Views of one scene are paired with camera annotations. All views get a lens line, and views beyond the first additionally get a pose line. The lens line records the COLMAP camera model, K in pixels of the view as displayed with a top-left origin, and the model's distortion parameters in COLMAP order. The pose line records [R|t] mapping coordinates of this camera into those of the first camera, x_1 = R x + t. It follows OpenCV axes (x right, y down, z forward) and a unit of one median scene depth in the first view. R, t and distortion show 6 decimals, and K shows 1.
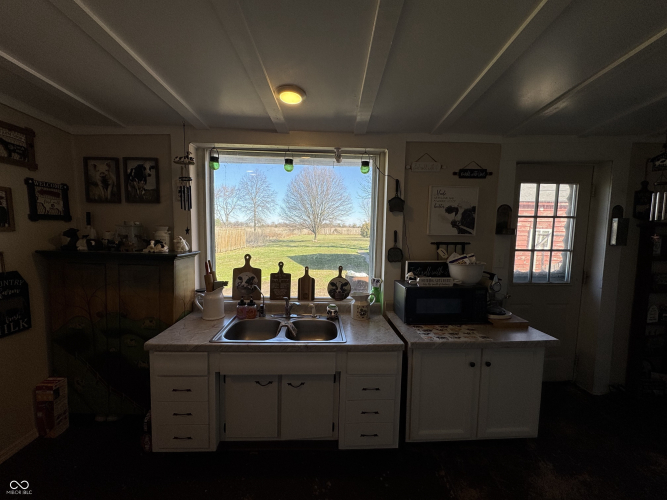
lens RADIAL K [[264.6, 0, 333.3], [0, 264.6, 249.3], [0, 0, 1]] dist [-0.003682, 0.000279]
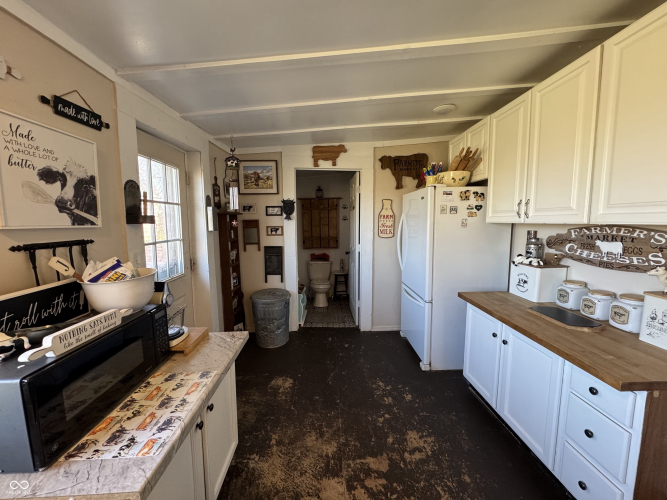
lens RADIAL K [[264.6, 0, 332.0], [0, 264.6, 250.5], [0, 0, 1]] dist [-0.003682, 0.000279]
pose [[0.018893, -0.123535, 0.992160, -0.044002], [0.081919, 0.989192, 0.121606, -0.031846], [-0.996460, 0.078980, 0.028809, 0.509600]]
